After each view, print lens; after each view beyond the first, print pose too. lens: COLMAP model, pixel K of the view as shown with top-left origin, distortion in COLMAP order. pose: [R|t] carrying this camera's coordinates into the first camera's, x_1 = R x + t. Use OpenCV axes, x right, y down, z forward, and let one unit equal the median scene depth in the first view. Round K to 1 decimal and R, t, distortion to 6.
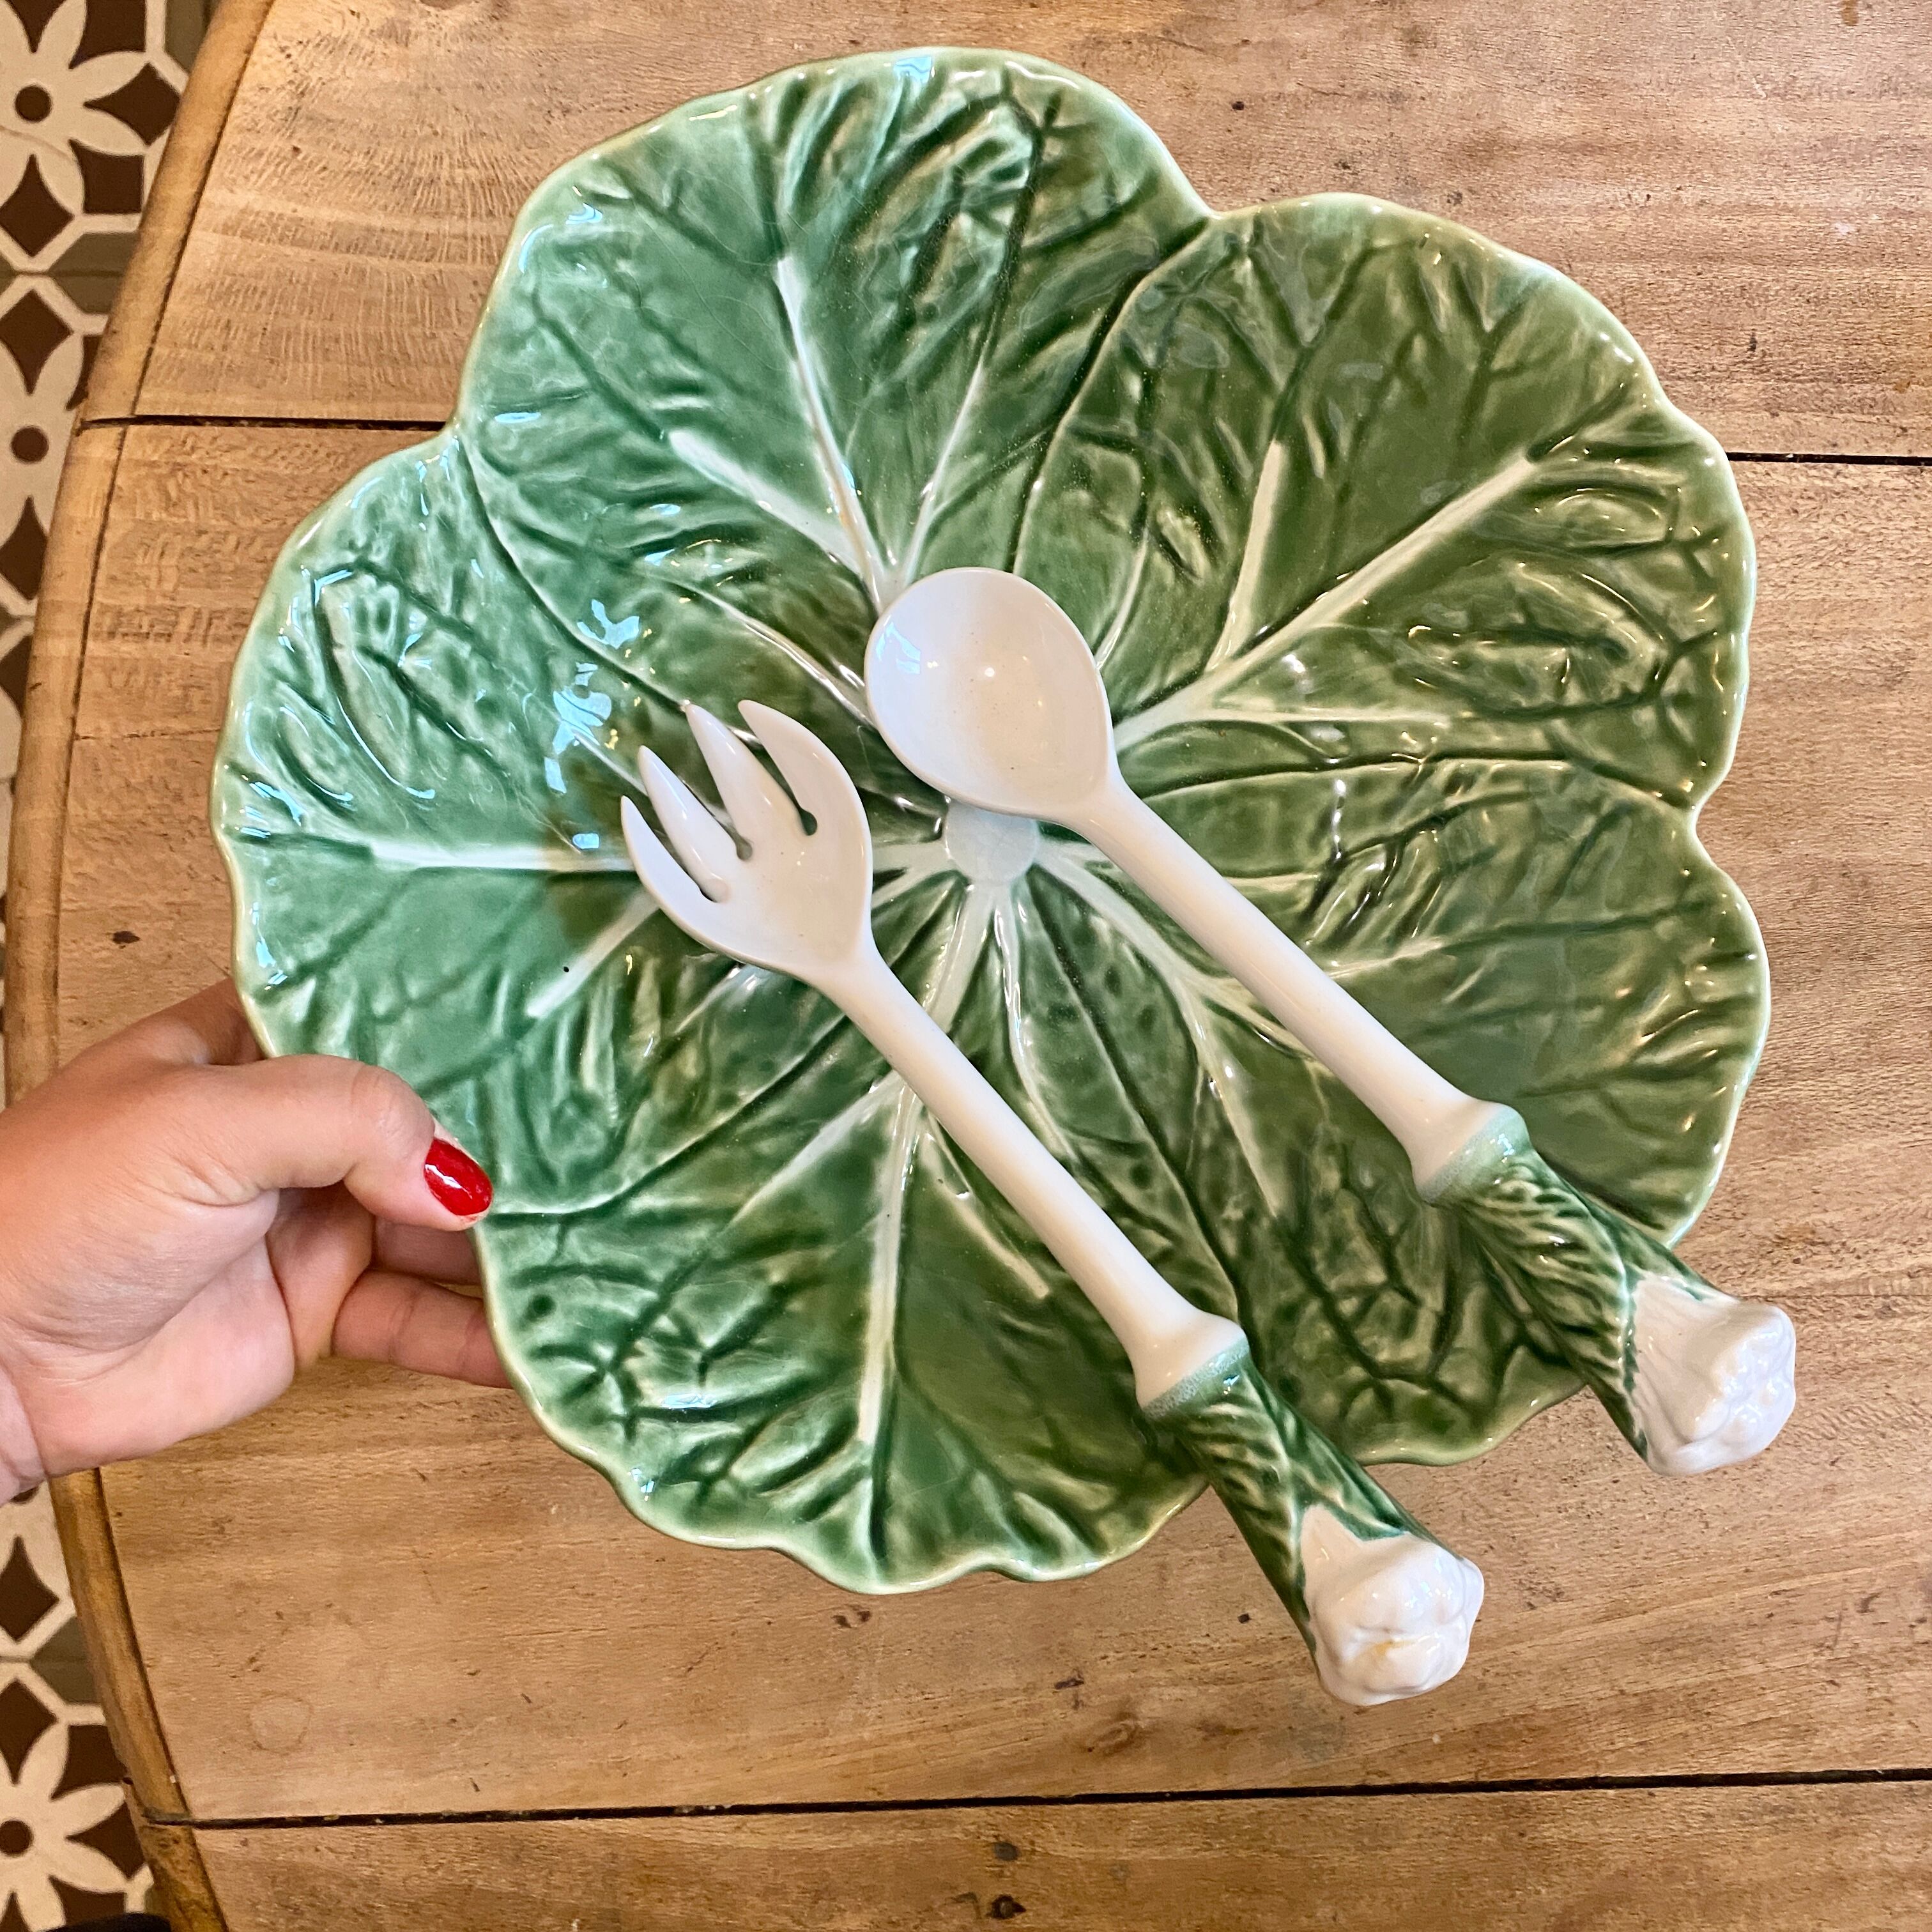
lens RADIAL K [[1917.8, 0, 960.3], [0, 1917.8, 963.2], [0, 0, 1]] dist [0.036221, 0.000000]
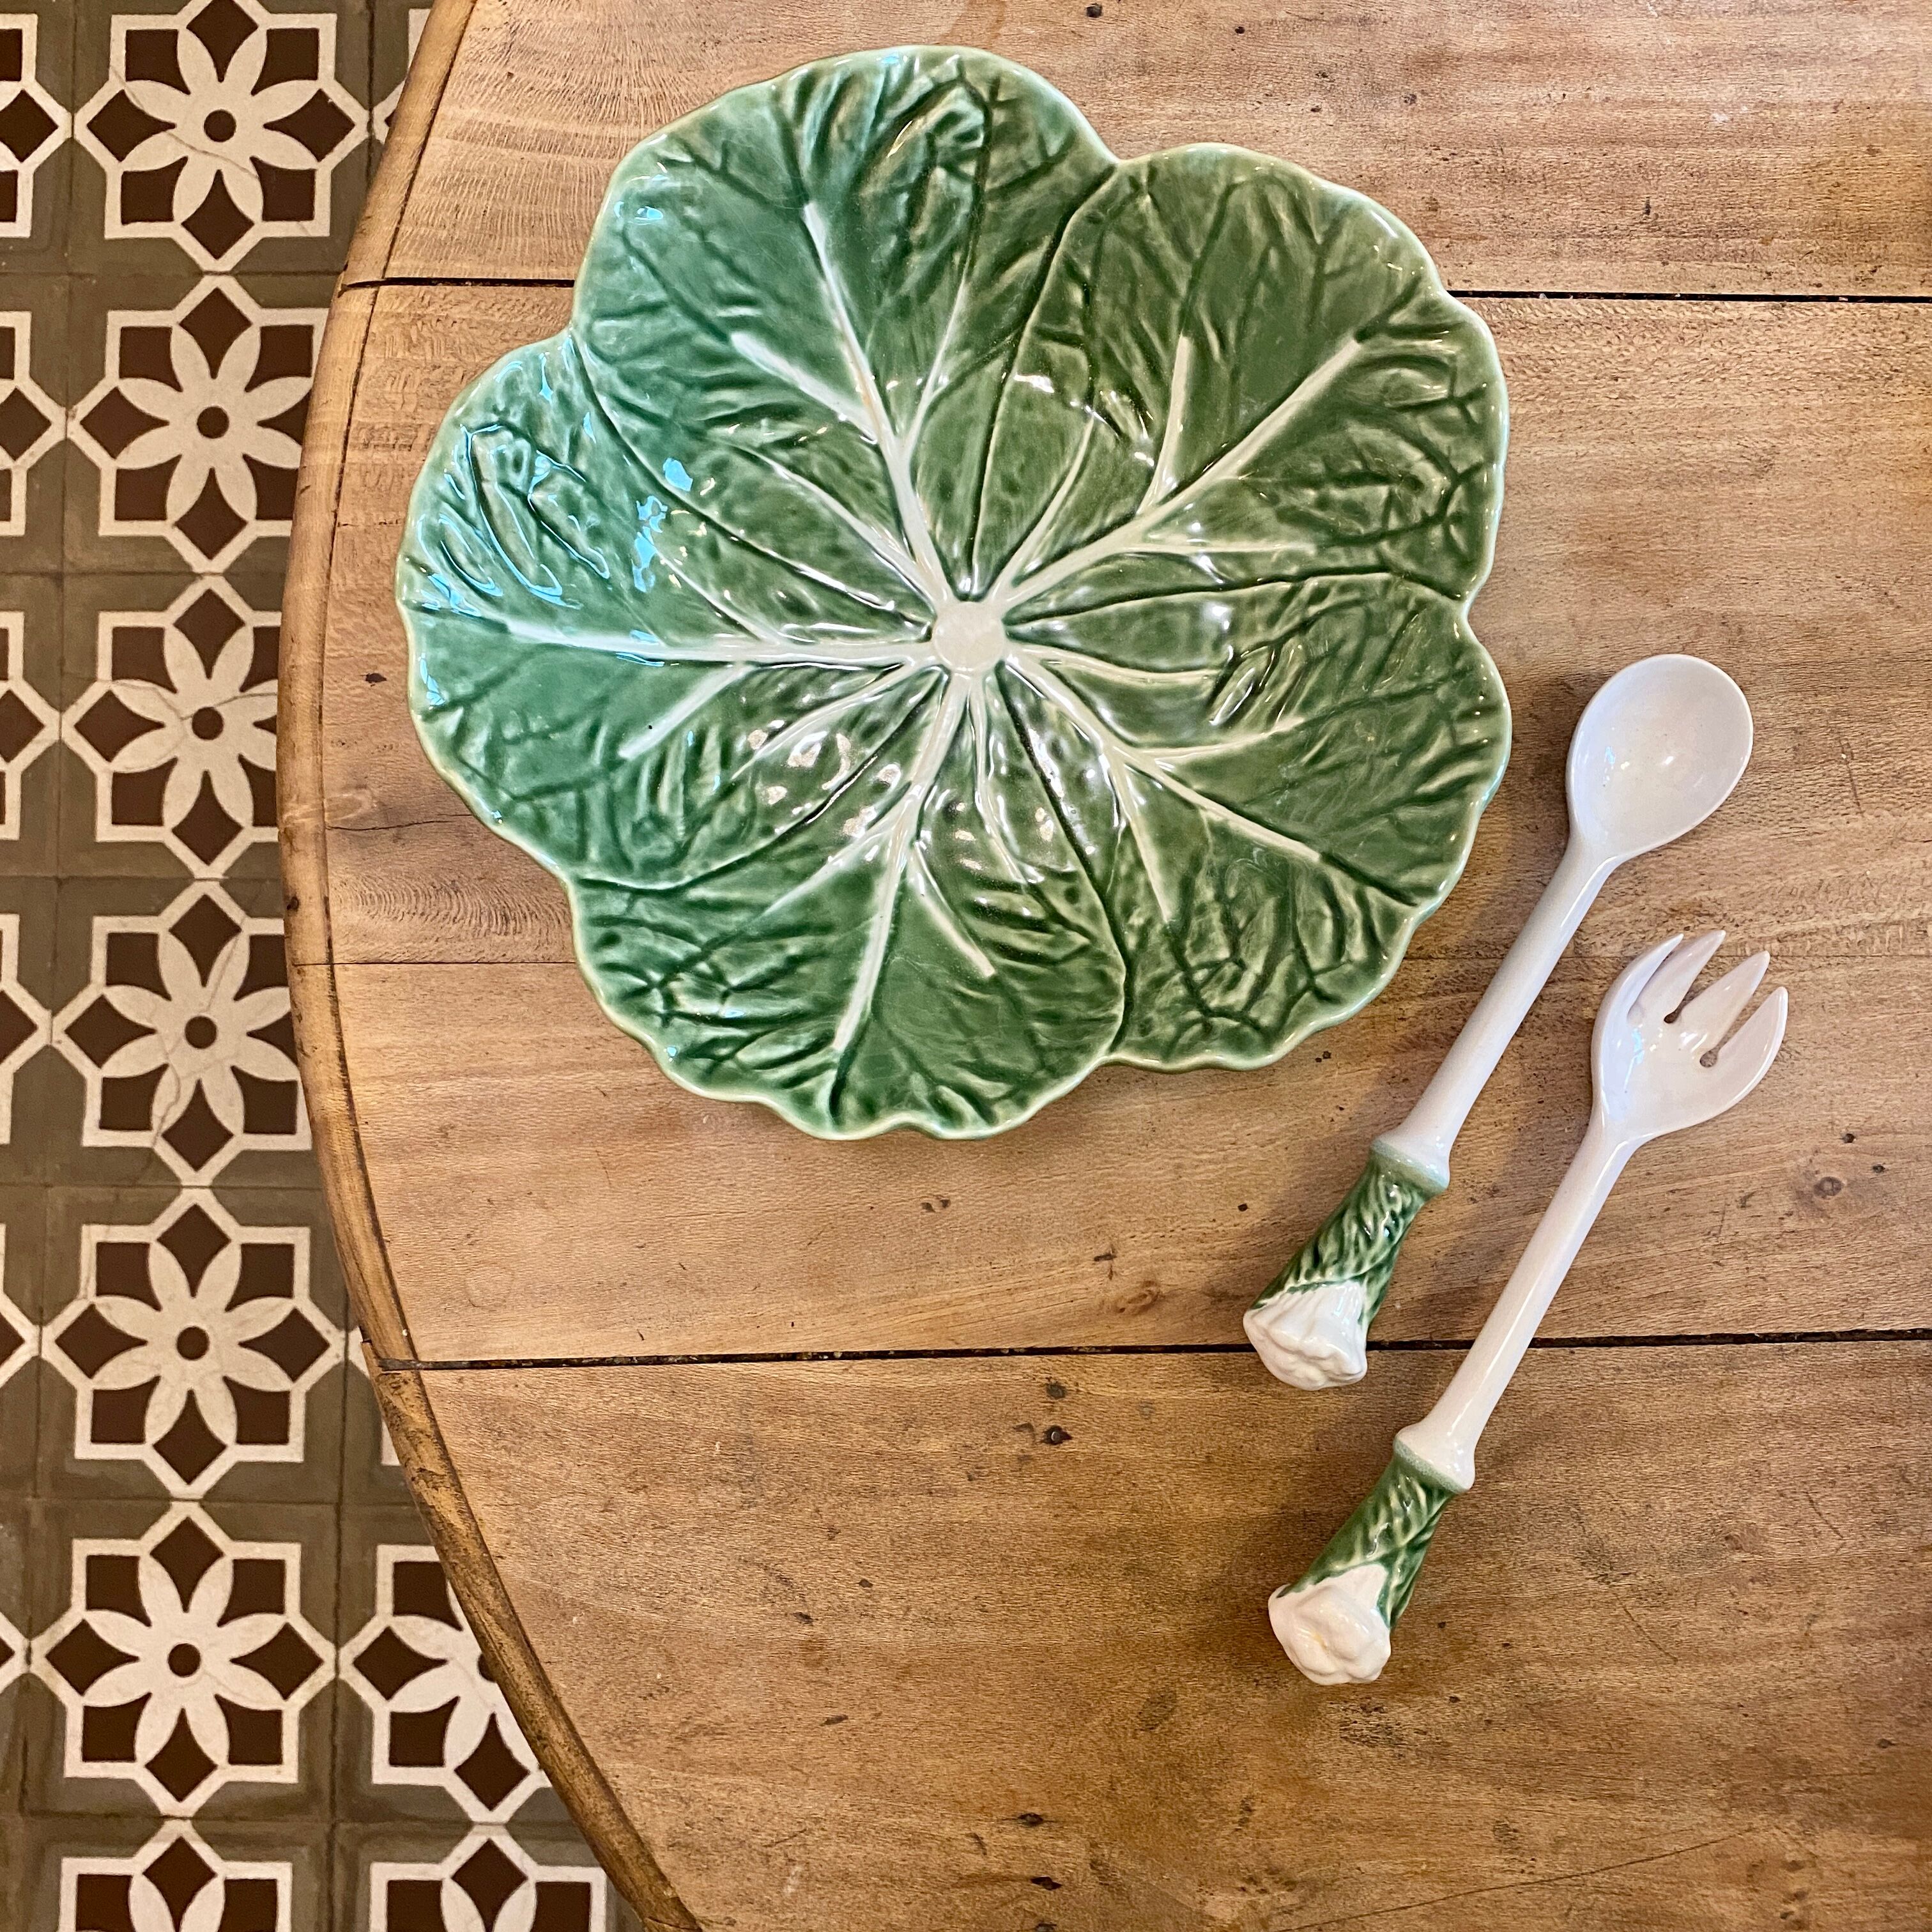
lens RADIAL K [[1917.8, 0, 974.4], [0, 1917.8, 978.2], [0, 0, 1]] dist [0.036221, 0.000000]
pose [[0.990656, 0.025703, -0.133944, 0.225989], [-0.024060, 0.999614, 0.013869, 0.166631], [0.134248, -0.010516, 0.990892, -0.358140]]
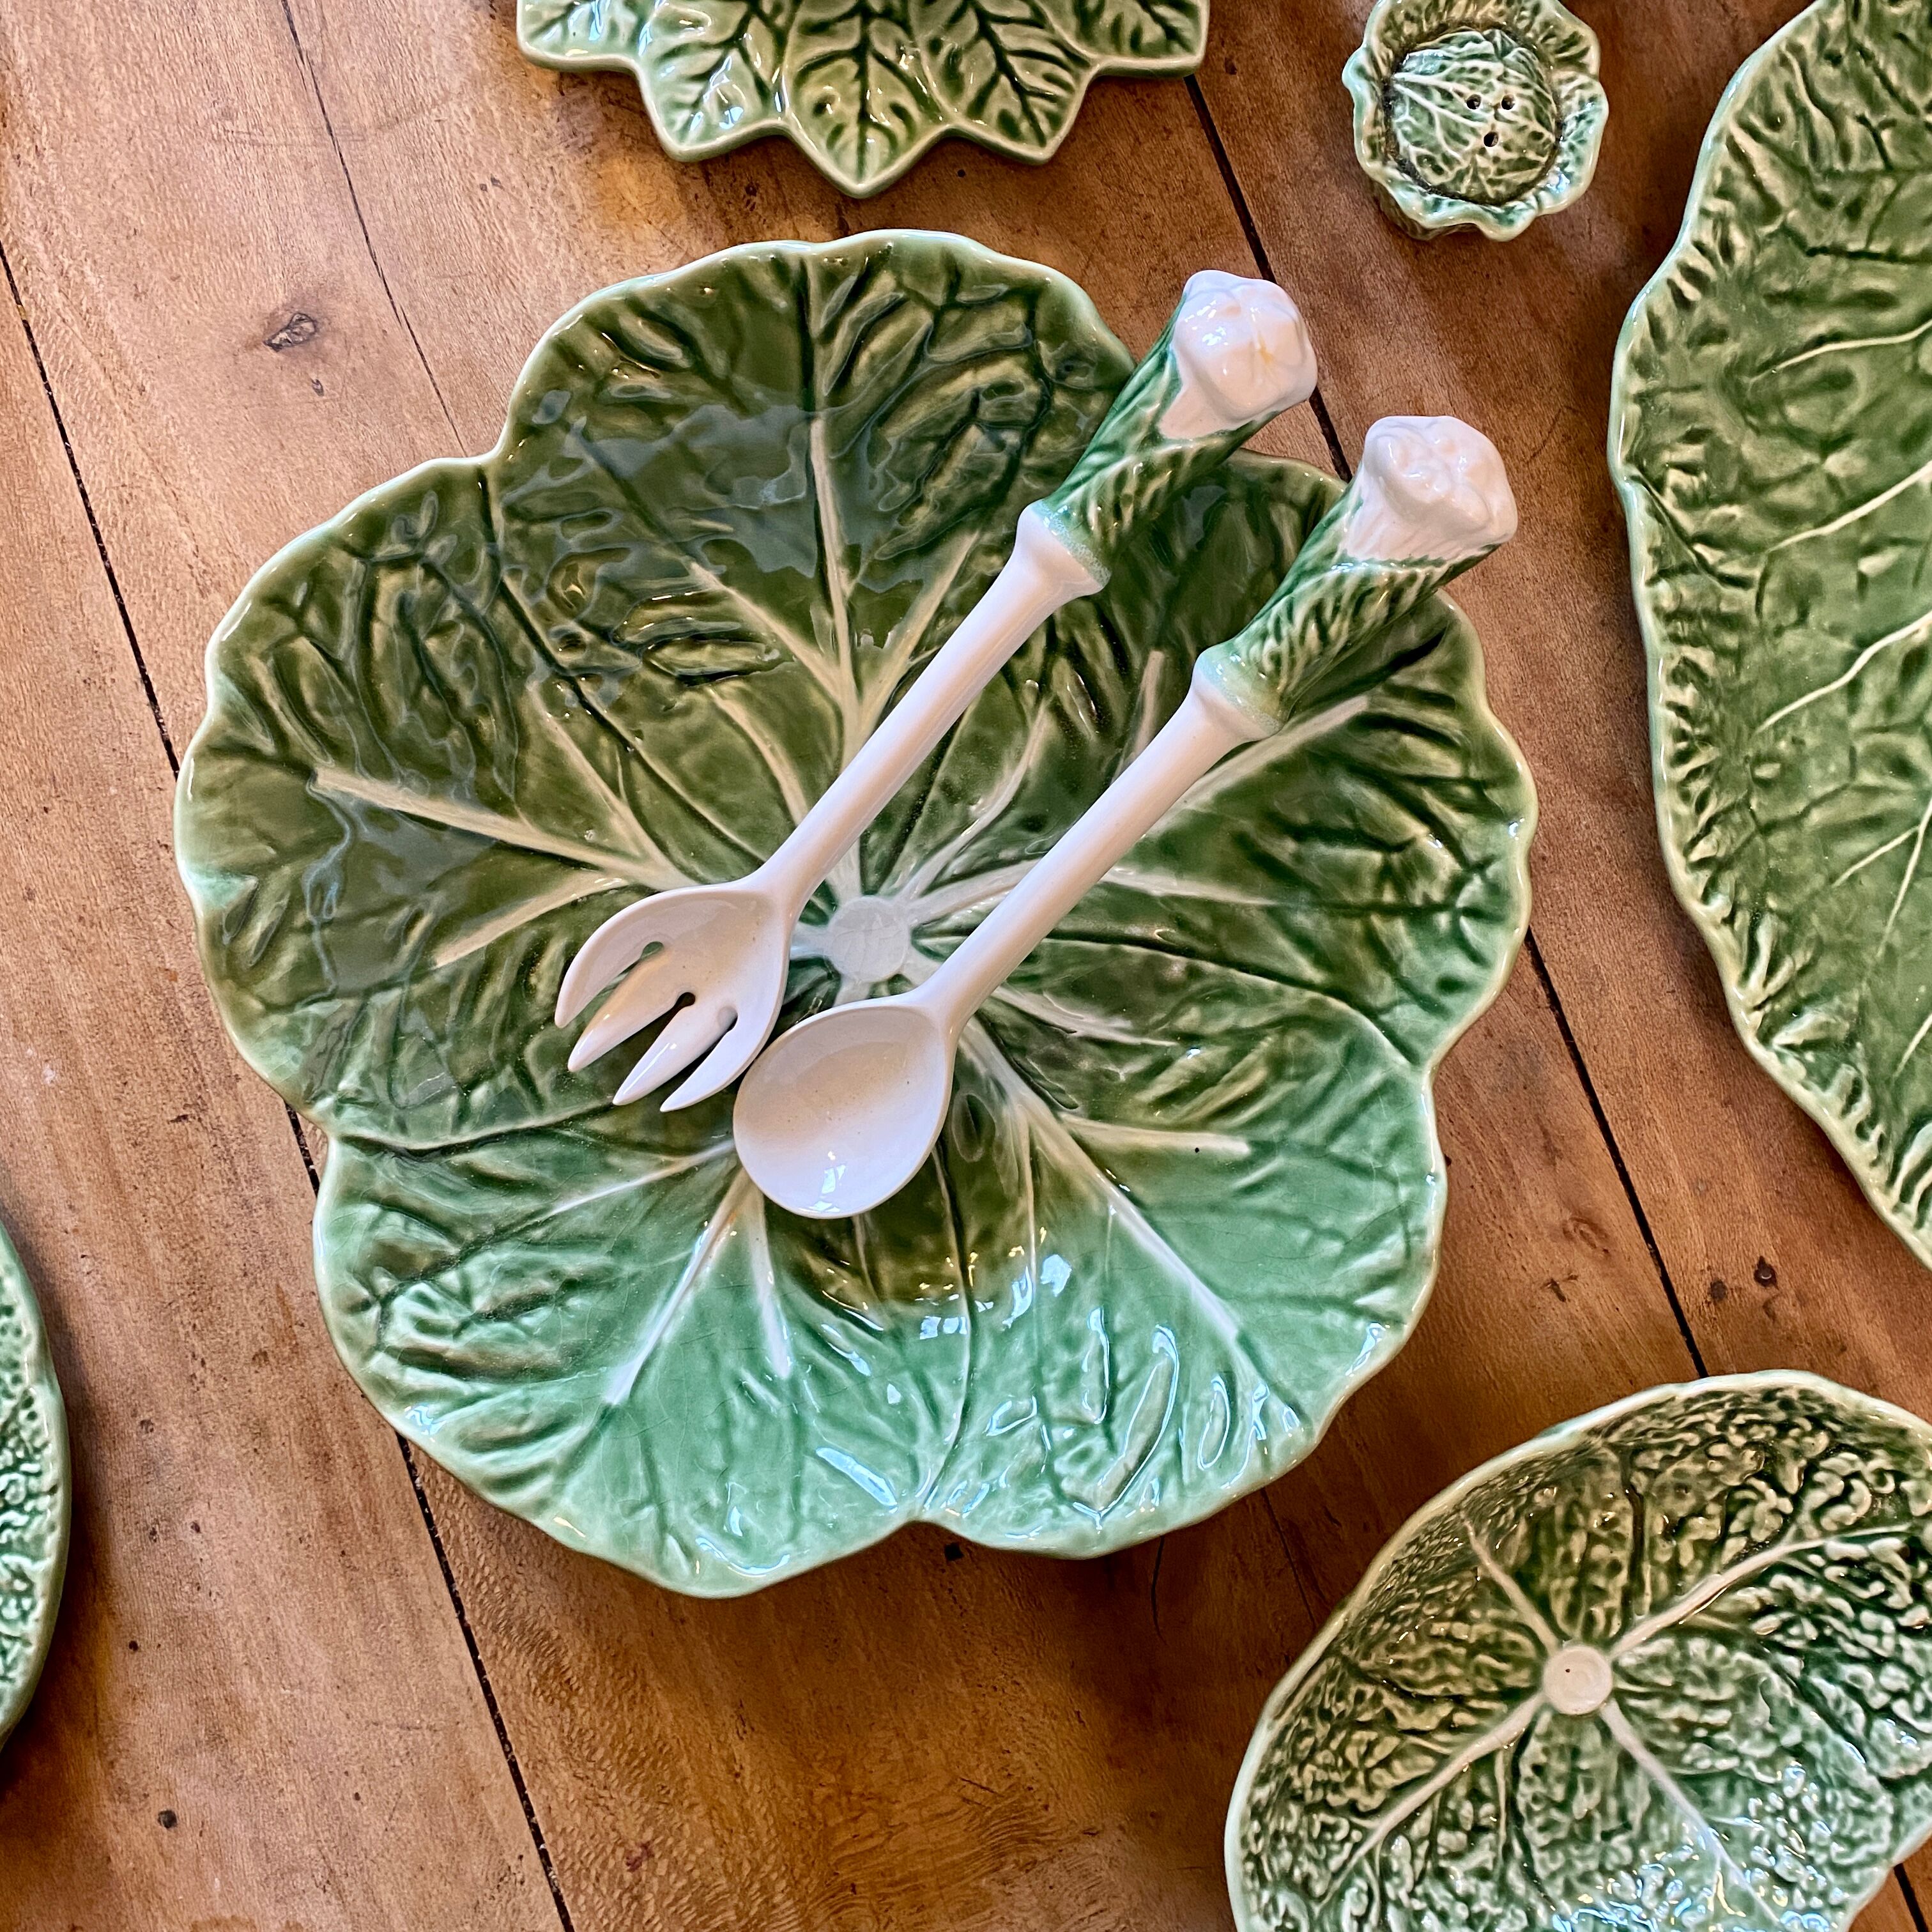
lens RADIAL K [[1917.8, 0, 974.6], [0, 1917.8, 952.2], [0, 0, 1]] dist [0.036221, 0.000000]
pose [[-0.622082, -0.775509, -0.107703, 0.102785], [0.773252, -0.630120, 0.070918, -0.113103], [-0.122863, -0.039165, 0.991651, -0.142014]]
